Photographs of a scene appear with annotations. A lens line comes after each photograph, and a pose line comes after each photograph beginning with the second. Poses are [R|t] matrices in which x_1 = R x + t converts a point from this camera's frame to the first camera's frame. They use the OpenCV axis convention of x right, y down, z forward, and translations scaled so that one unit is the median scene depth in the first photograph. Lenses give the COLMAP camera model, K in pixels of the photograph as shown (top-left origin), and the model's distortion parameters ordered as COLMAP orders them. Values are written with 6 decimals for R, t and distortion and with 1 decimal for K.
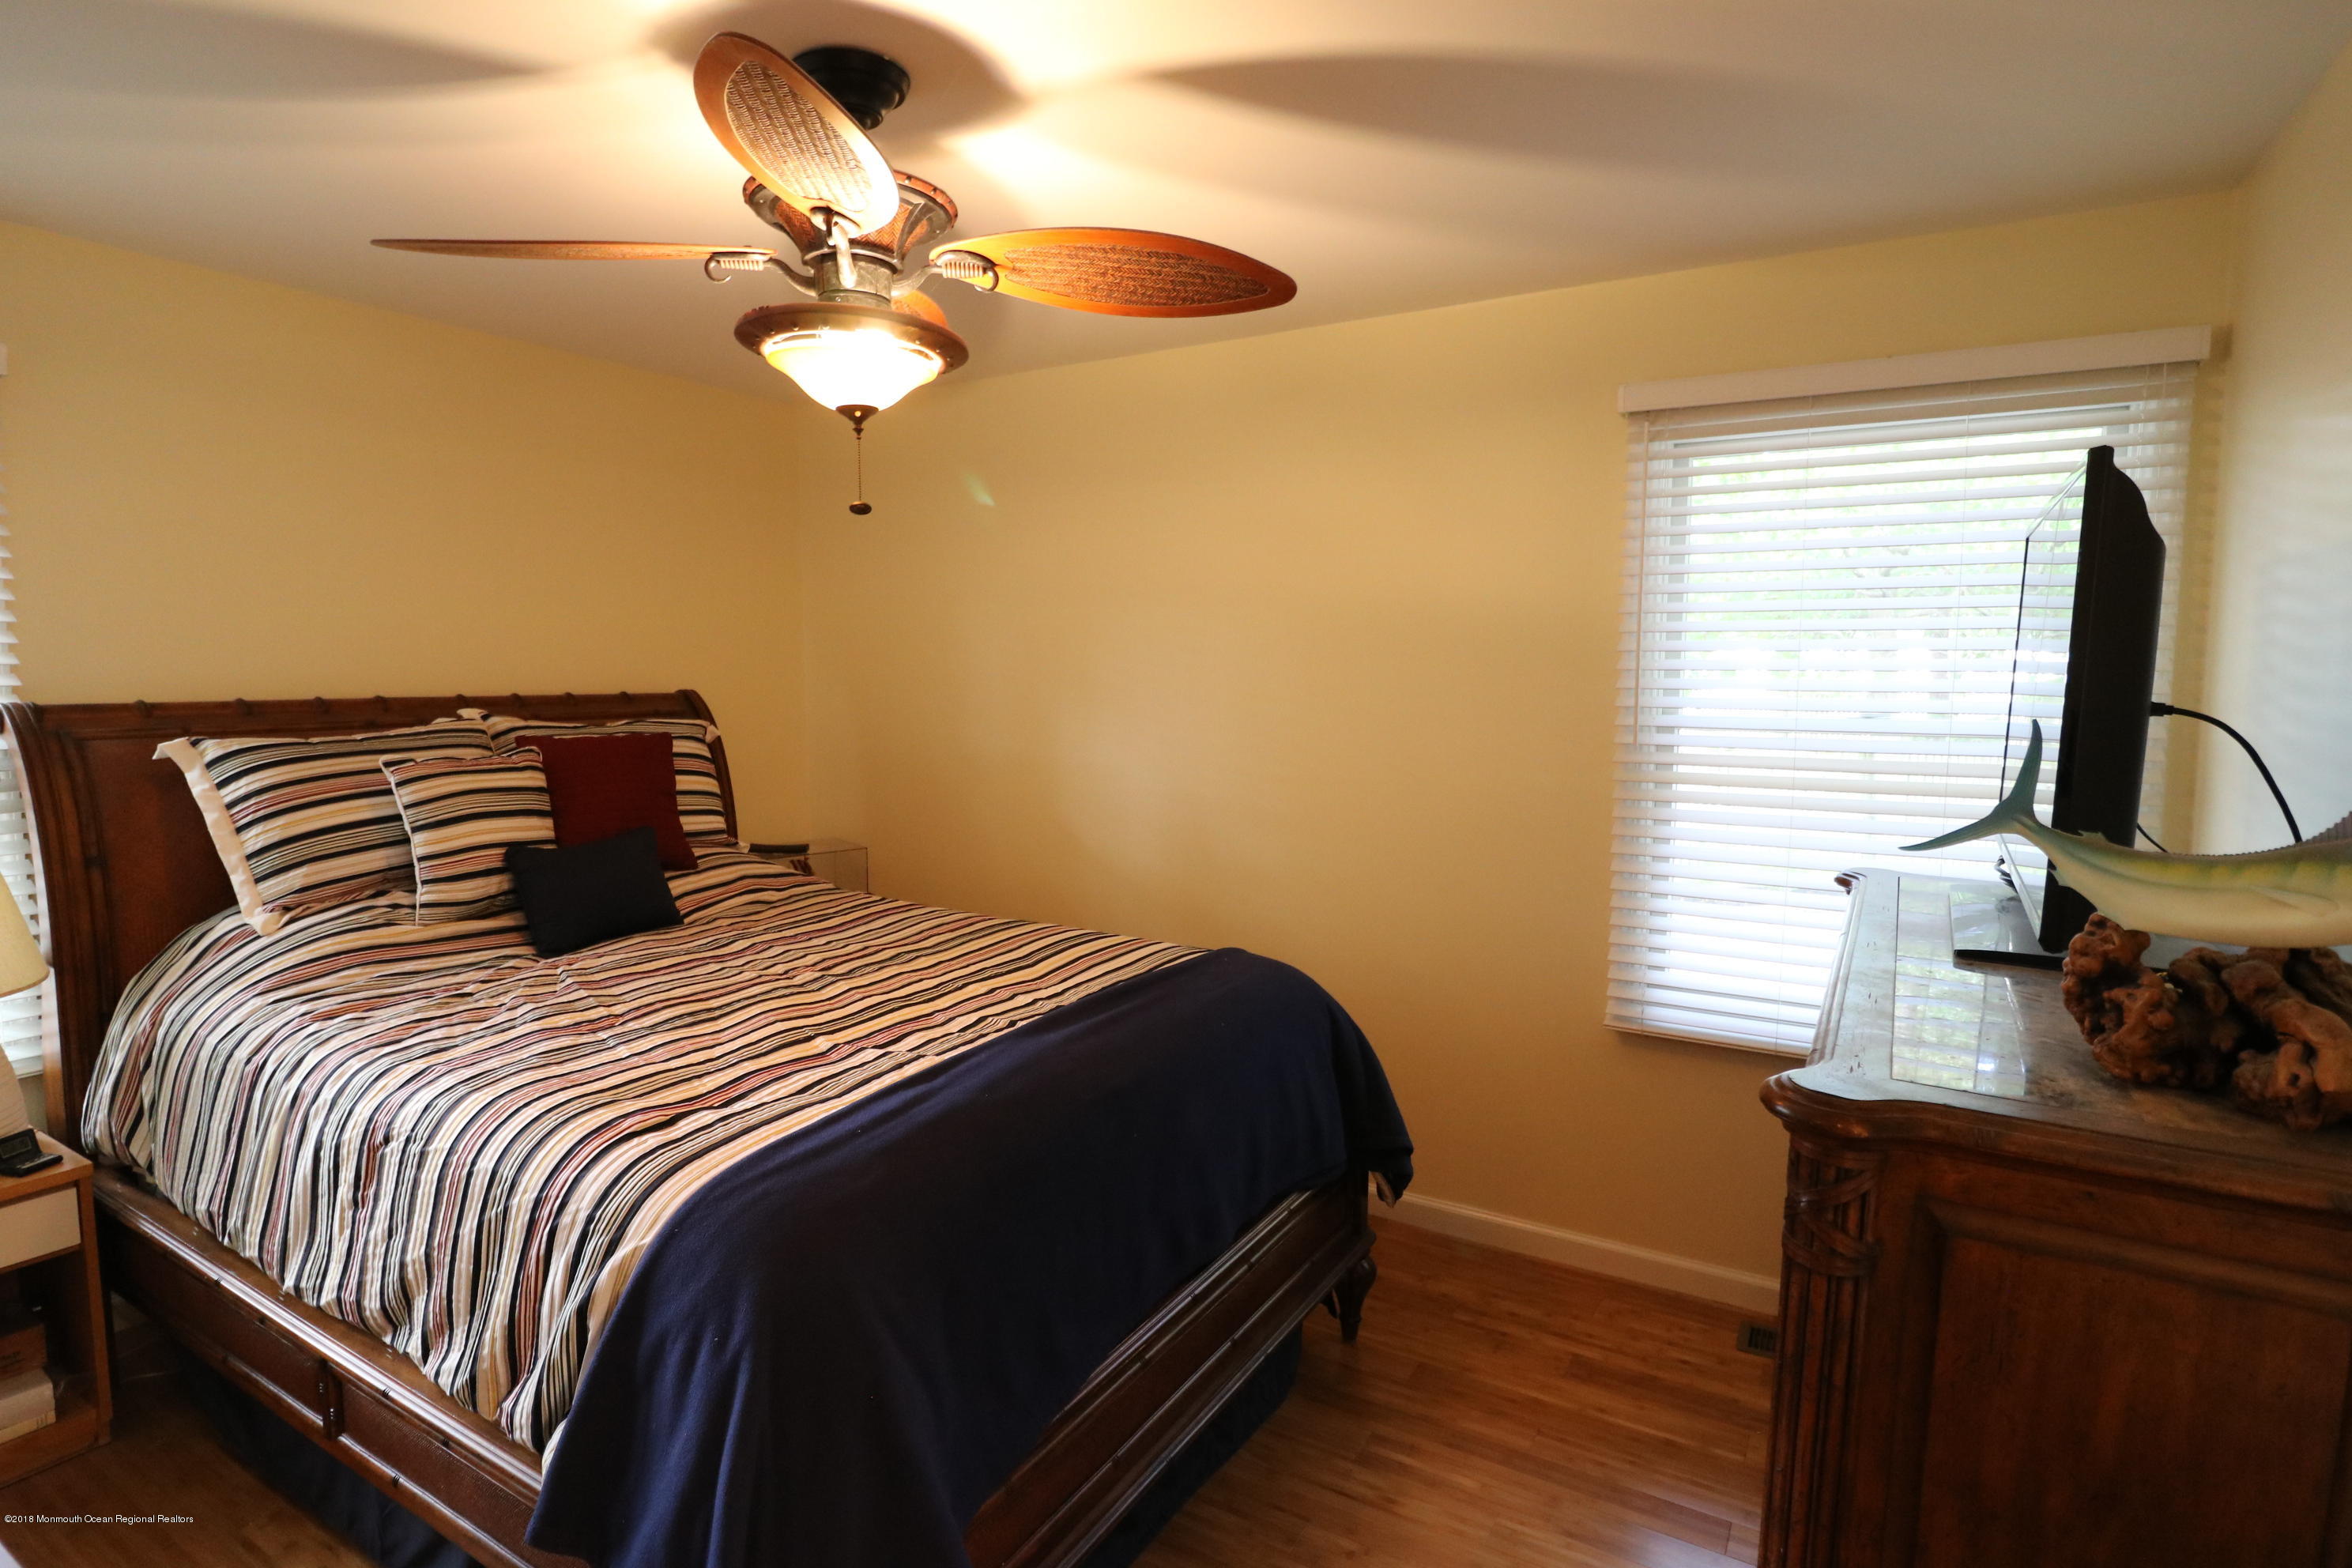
lens RADIAL K [[1191.1, 0, 1167.4], [0, 1191.1, 781.5], [0, 0, 1]] dist [0.002846, -0.013595]
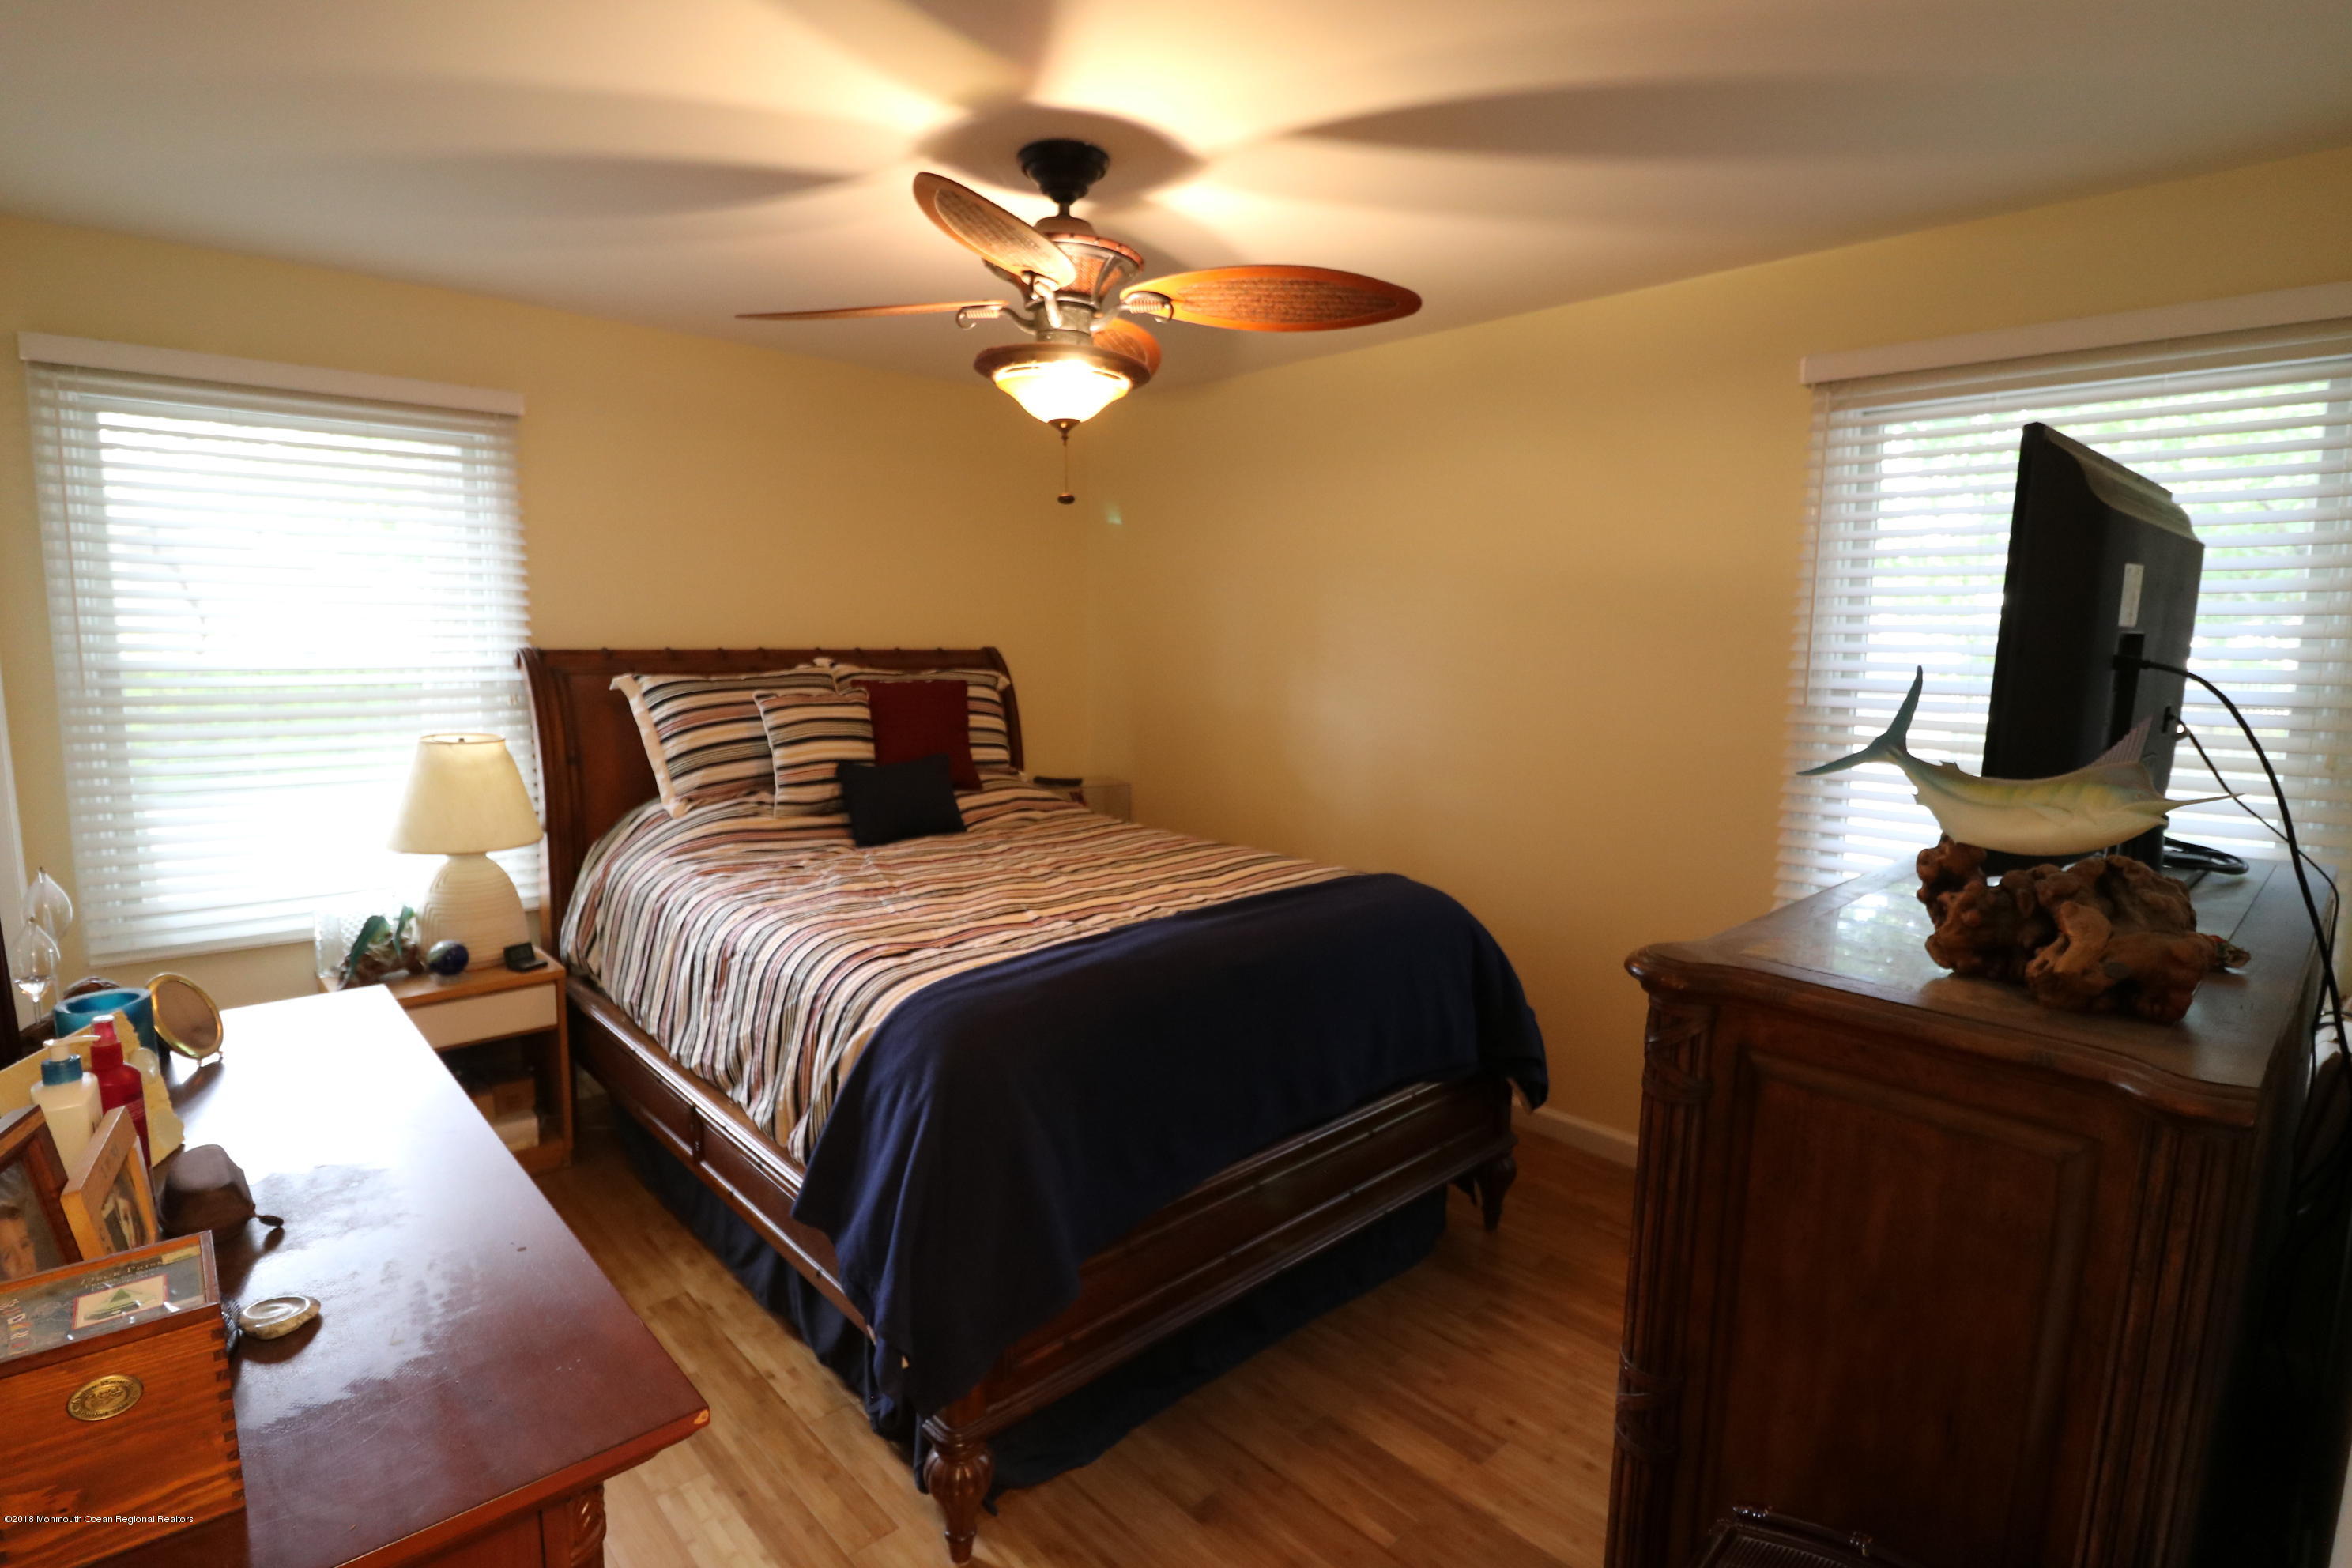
lens RADIAL K [[1152.2, 0, 1175.6], [0, 1152.2, 781.6], [0, 0, 1]] dist [0.001894, -0.014012]
pose [[0.962210, 0.041453, -0.269136, 0.171509], [-0.033629, 0.998869, 0.033618, 0.024244], [0.270225, -0.023297, 0.962515, -0.142773]]
